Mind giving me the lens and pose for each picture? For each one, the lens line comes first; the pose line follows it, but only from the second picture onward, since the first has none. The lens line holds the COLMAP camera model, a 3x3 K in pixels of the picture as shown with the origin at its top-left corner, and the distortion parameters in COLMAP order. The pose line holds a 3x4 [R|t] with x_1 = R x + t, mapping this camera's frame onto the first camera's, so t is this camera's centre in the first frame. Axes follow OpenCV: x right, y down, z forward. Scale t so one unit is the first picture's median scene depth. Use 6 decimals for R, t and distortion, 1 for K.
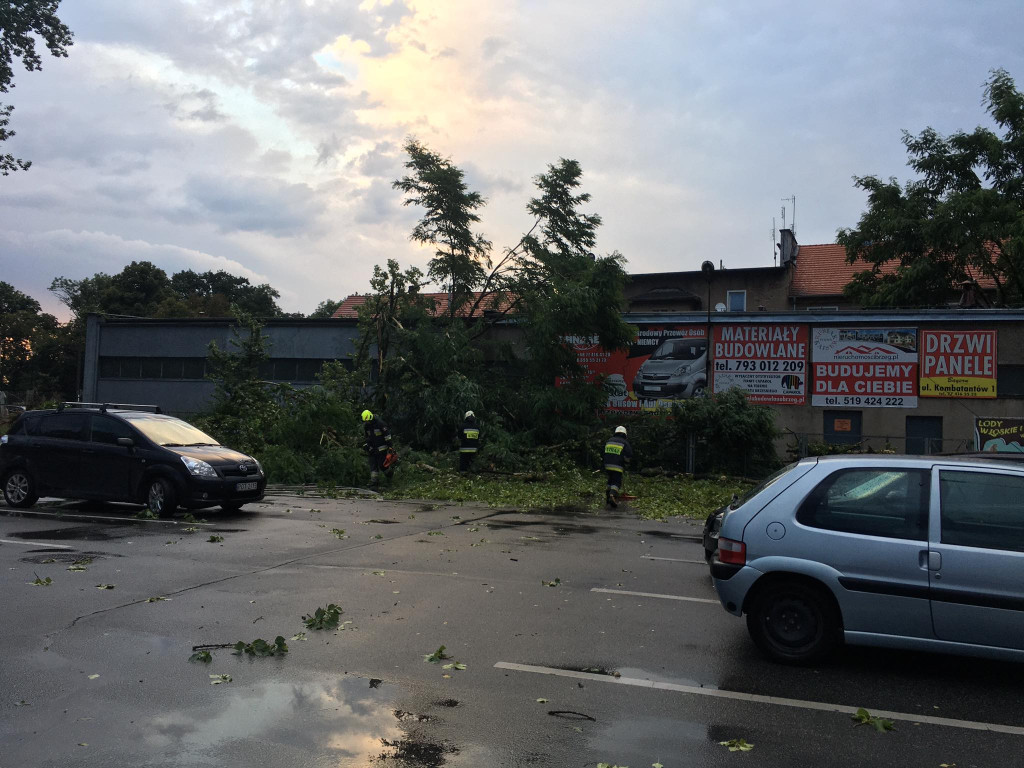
lens RADIAL K [[786.0, 0, 511.7], [0, 786.0, 386.5], [0, 0, 1]] dist [0.010082, -0.014348]
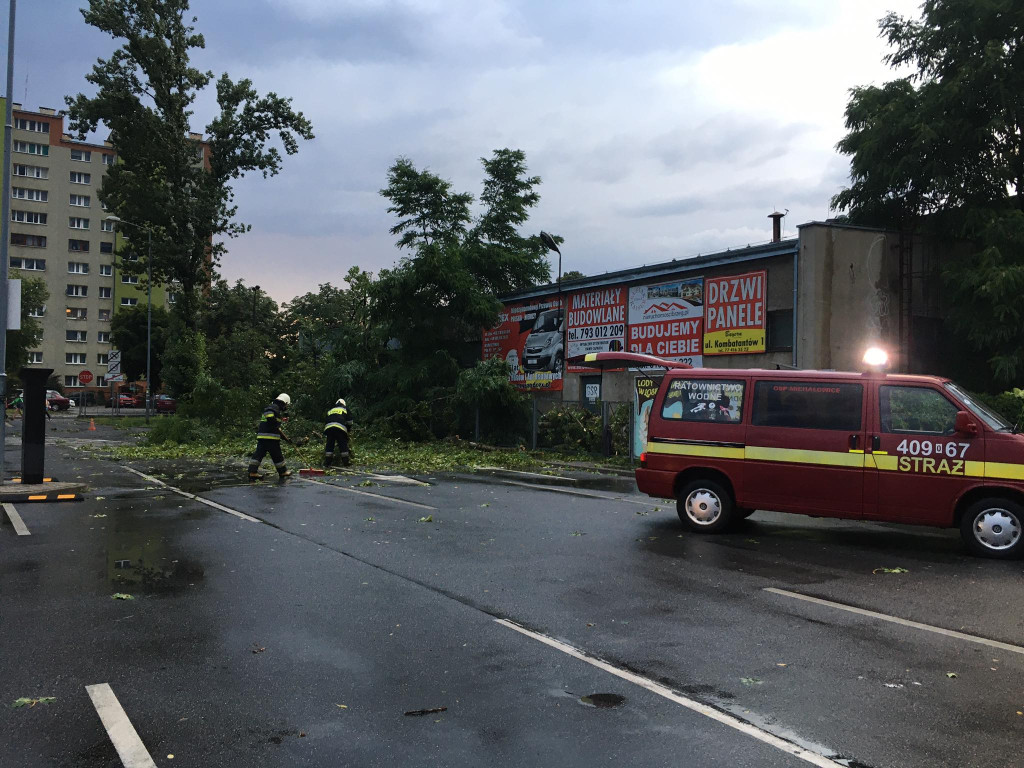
lens RADIAL K [[786.0, 0, 511.6], [0, 786.0, 383.6], [0, 0, 1]] dist [0.010082, -0.014348]
pose [[0.811943, -0.036466, -0.582596, 0.827478], [0.043029, 0.999071, -0.002567, 0.036061], [0.582148, -0.022984, 0.812758, 0.162235]]
